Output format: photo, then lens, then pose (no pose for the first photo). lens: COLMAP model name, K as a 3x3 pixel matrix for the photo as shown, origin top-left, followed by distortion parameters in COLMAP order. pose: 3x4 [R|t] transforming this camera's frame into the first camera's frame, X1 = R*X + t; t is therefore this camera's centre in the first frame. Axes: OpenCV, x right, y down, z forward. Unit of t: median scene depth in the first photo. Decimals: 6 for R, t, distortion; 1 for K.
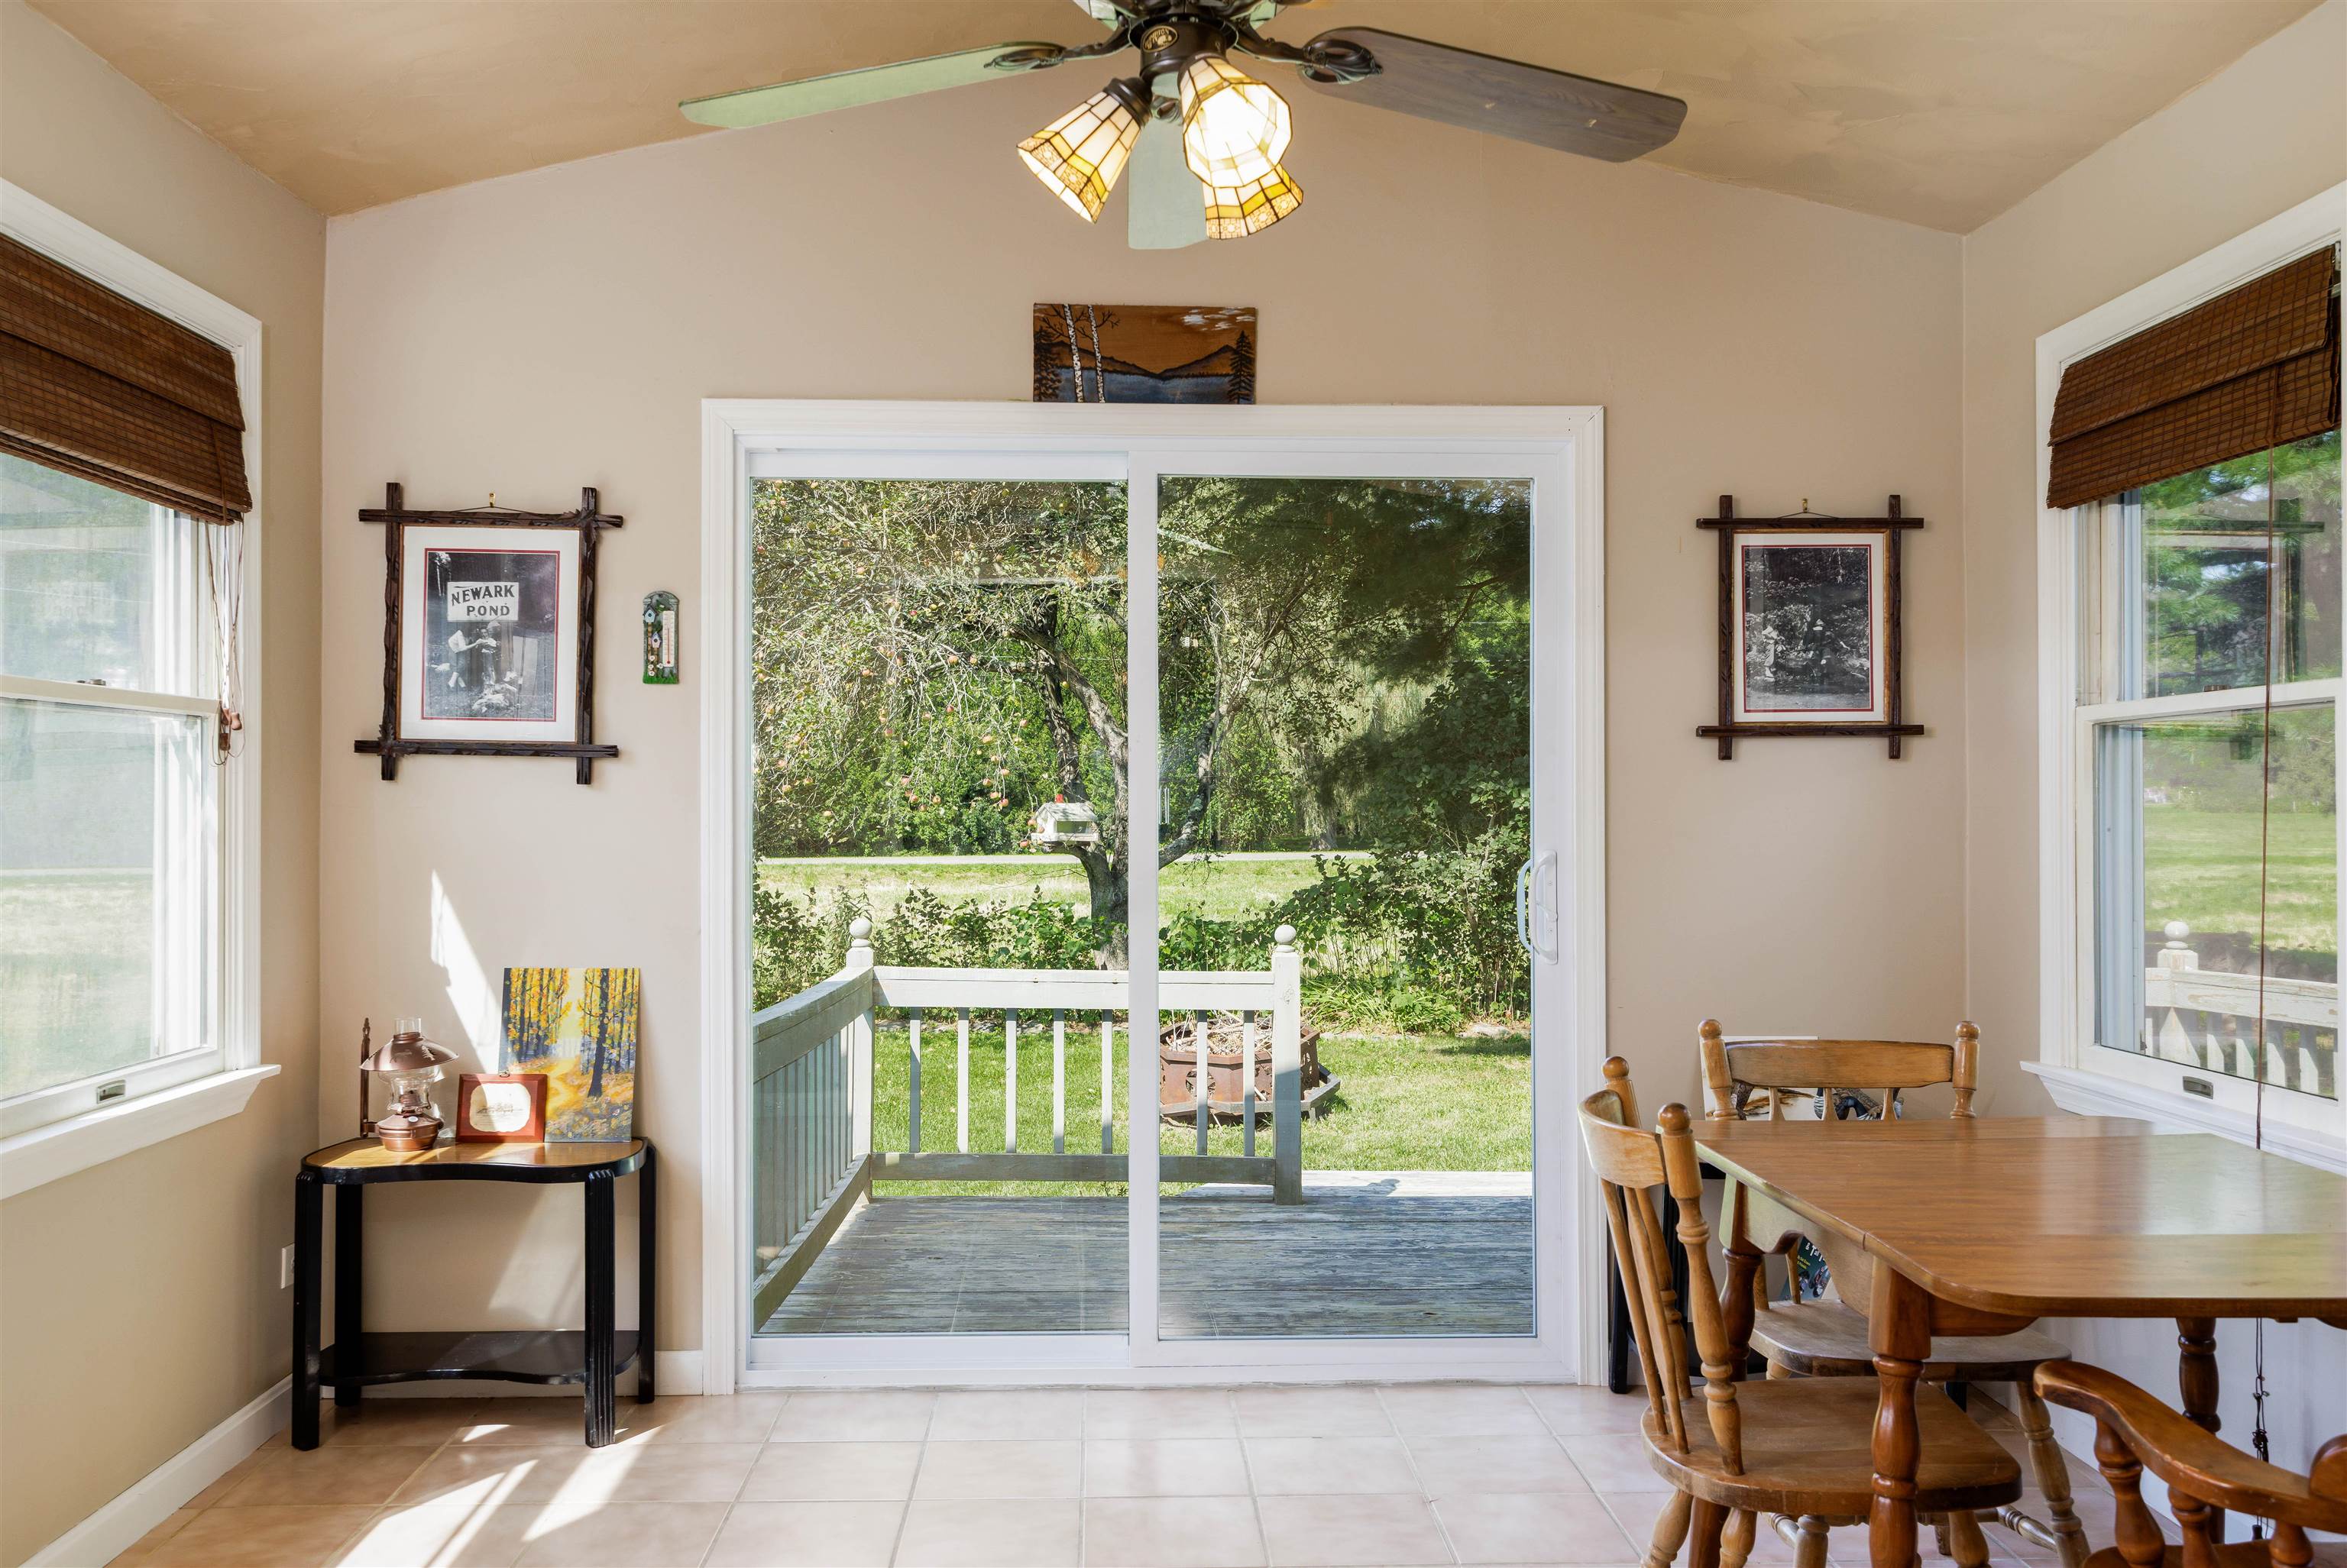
lens RADIAL K [[1930.8, 0, 1175.8], [0, 1930.8, 789.8], [0, 0, 1]] dist [0.001240, -0.002321]
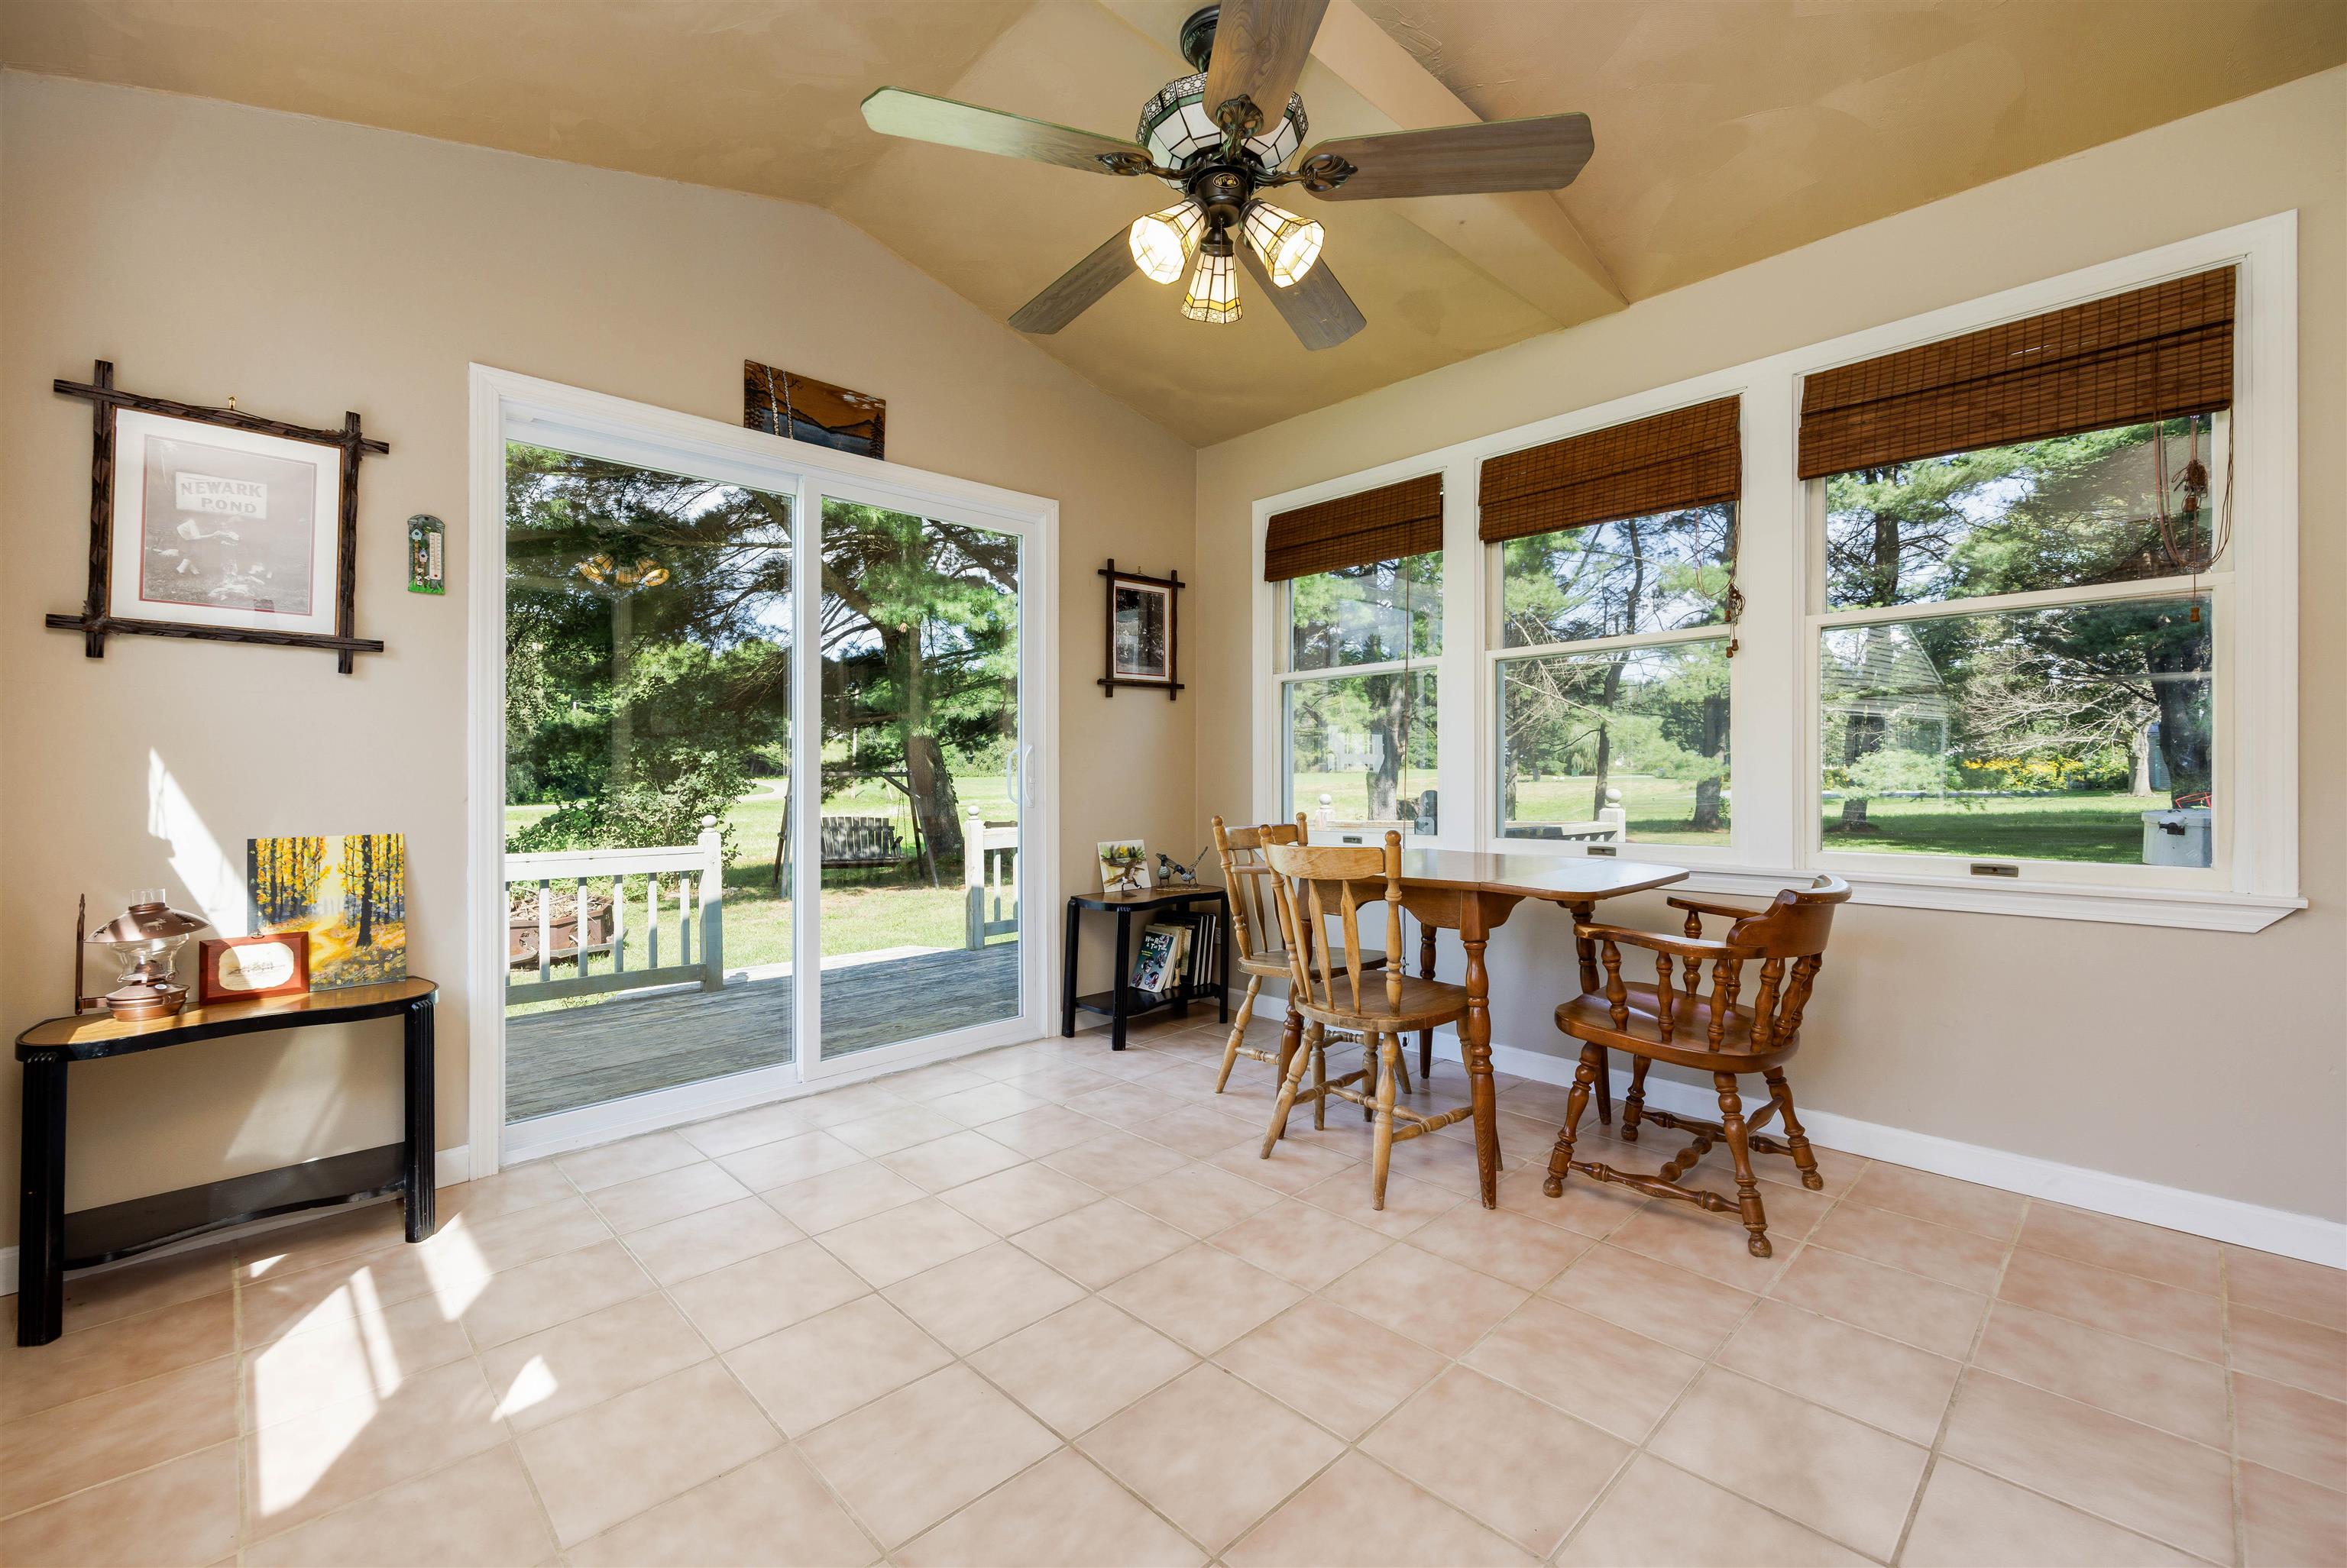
lens RADIAL K [[987.1, 0, 1164.8], [0, 987.1, 773.2], [0, 0, 1]] dist [0.002743, 0.000632]
pose [[0.738639, -0.008772, 0.674044, -0.343221], [0.008736, 0.999956, 0.003441, 0.058177], [-0.674045, 0.003346, 0.738683, 0.243626]]
